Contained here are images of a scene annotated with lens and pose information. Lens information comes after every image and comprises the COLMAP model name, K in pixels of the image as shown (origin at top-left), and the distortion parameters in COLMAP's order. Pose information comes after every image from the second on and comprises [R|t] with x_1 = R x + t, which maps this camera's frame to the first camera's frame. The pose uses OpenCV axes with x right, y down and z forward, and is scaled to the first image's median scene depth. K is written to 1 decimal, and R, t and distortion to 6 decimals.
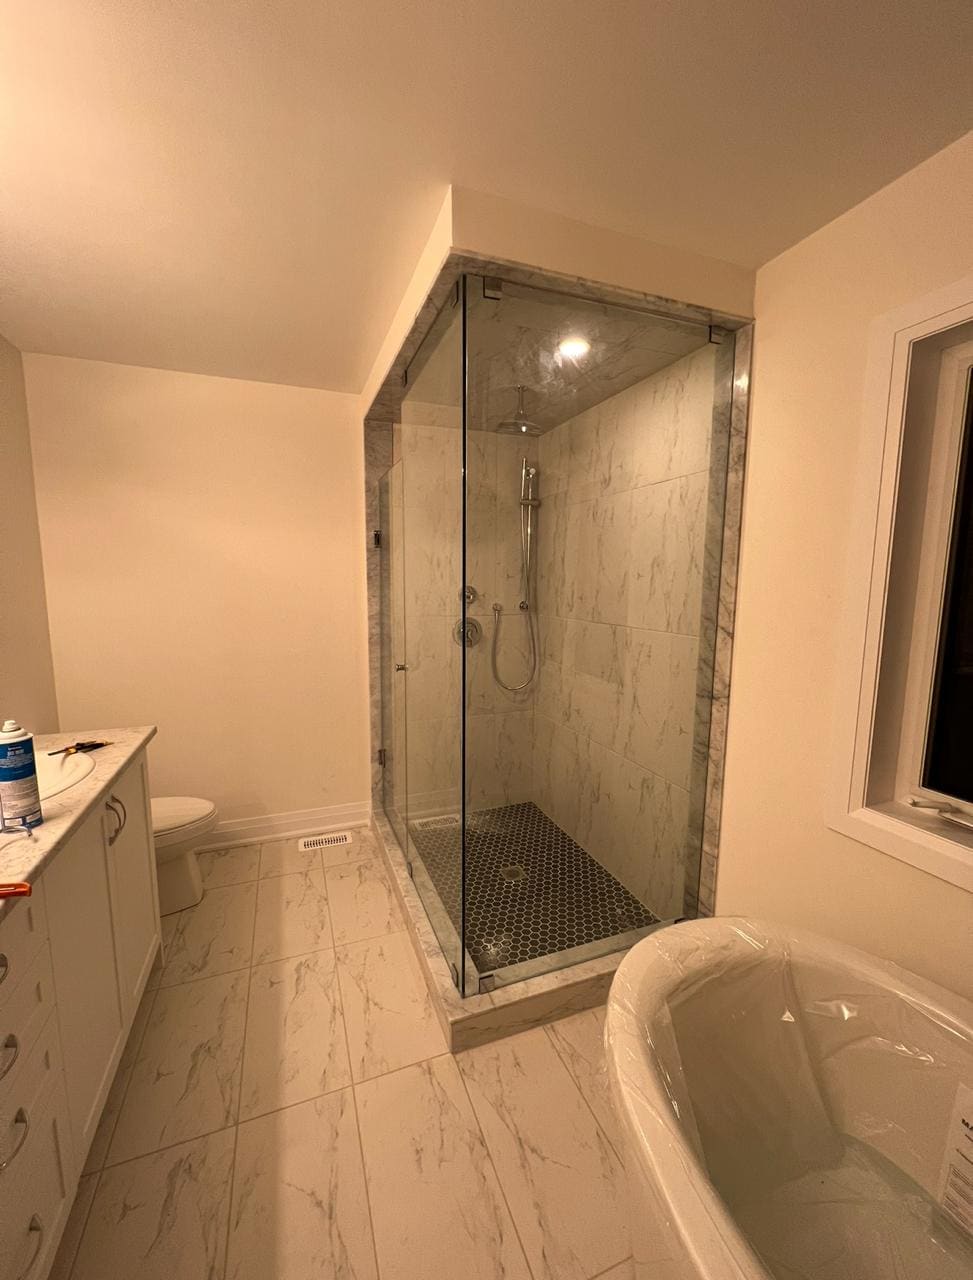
lens RADIAL K [[512.4, 0, 480.7], [0, 512.4, 640.2], [0, 0, 1]] dist [-0.004730, 0.001662]
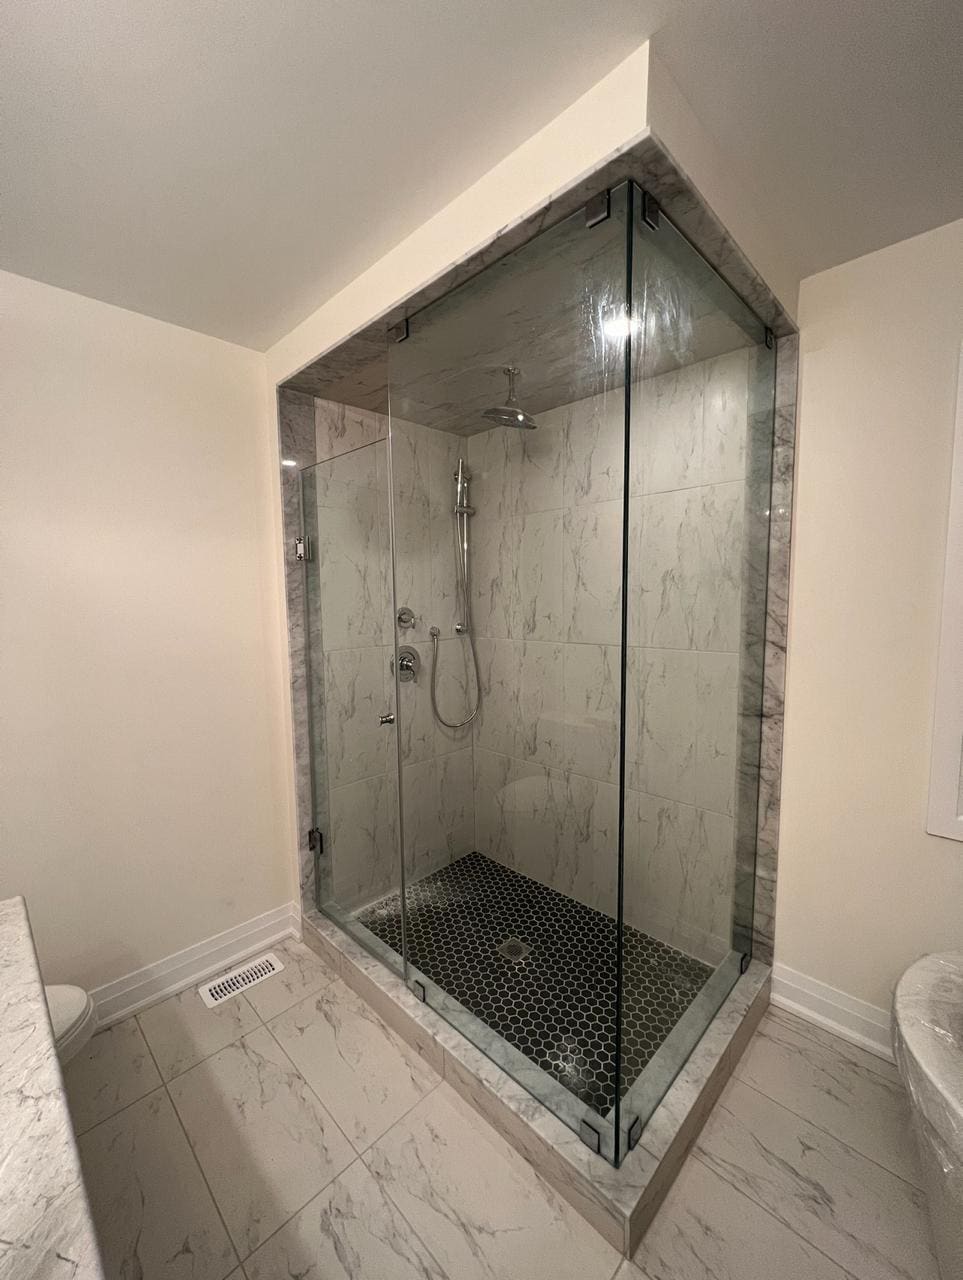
lens RADIAL K [[512.4, 0, 482.6], [0, 512.4, 641.8], [0, 0, 1]] dist [-0.004730, 0.001662]
pose [[0.911728, -0.057742, 0.406717, -0.304224], [0.070607, 0.997365, -0.016681, -0.034776], [-0.404682, 0.043926, 0.913402, 0.246675]]
